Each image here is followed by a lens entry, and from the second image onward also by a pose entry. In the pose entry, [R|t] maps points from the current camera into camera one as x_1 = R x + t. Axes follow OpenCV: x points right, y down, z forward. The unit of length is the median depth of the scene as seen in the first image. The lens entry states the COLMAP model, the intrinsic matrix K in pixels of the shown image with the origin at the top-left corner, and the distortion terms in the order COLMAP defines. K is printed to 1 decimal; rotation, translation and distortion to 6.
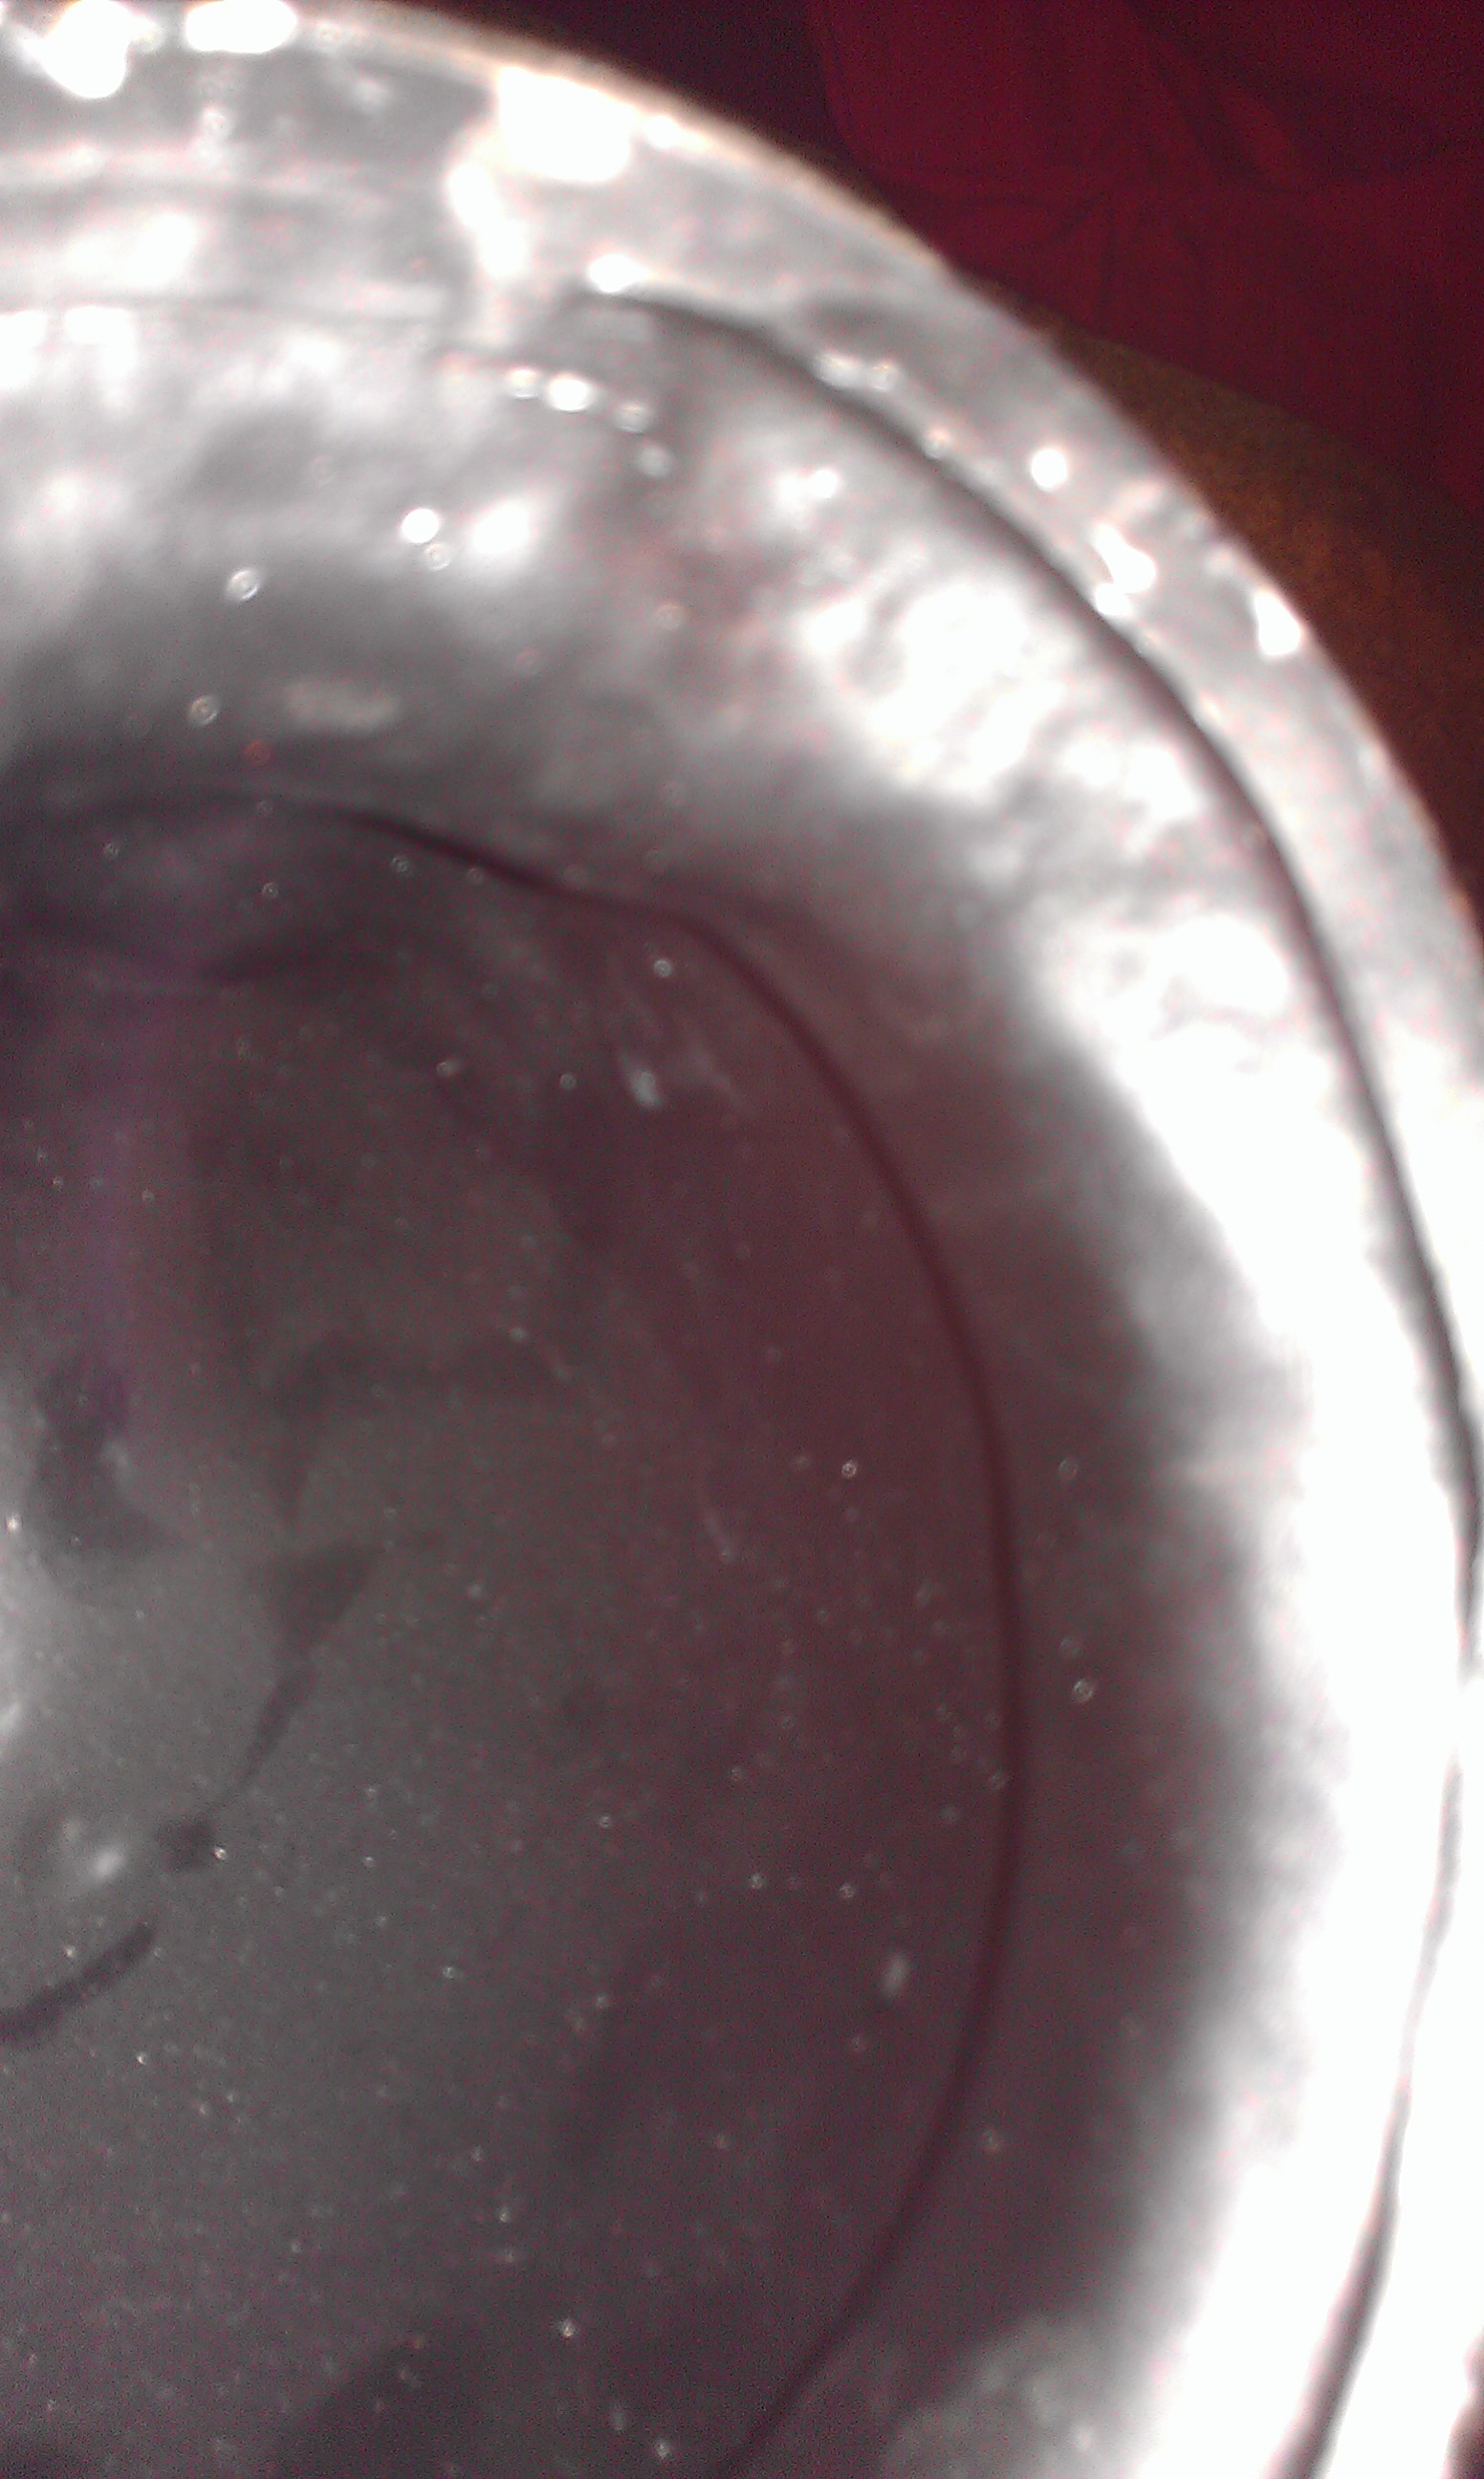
lens RADIAL K [[2082.2, 0, 738.6], [0, 2082.2, 1239.9], [0, 0, 1]] dist [-0.052746, 0.048324]
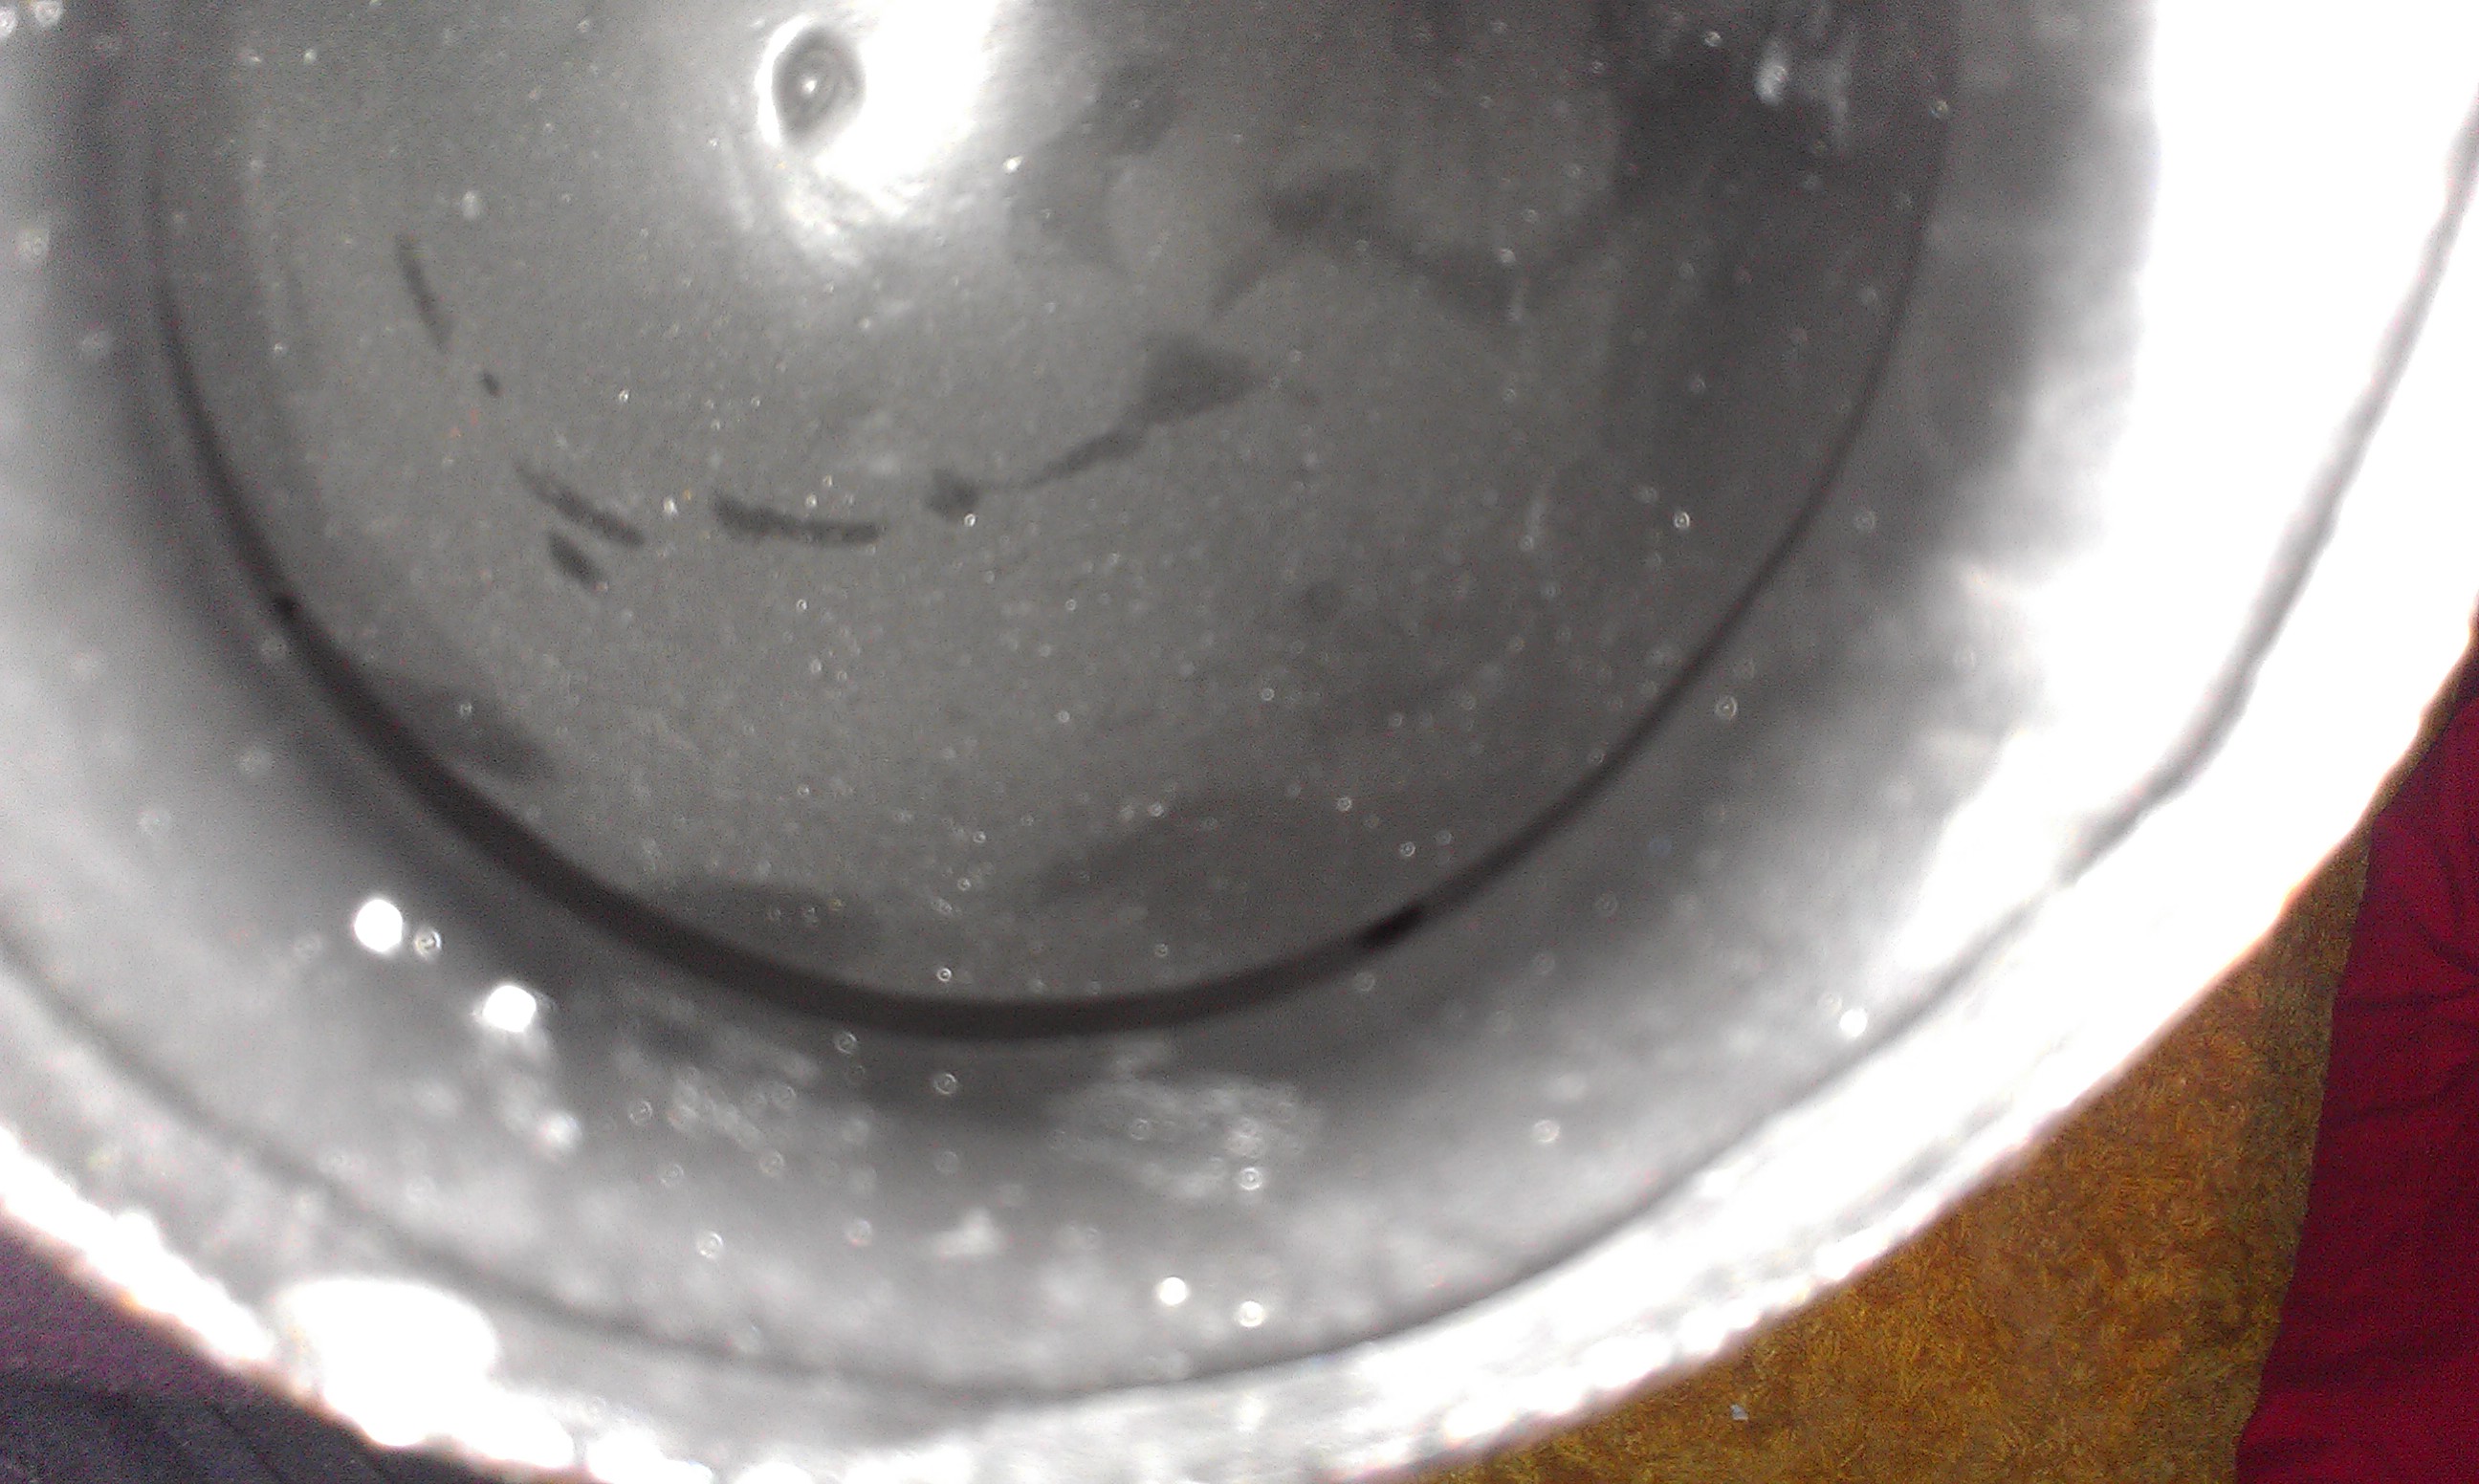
lens RADIAL K [[2082.2, 0, 1234.1], [0, 2082.2, 742.5], [0, 0, 1]] dist [-0.052746, 0.048324]
pose [[0.753598, 0.639055, -0.153944, 0.091011], [-0.614659, 0.768084, 0.179559, 0.118175], [0.232990, -0.040692, 0.971627, -0.001403]]
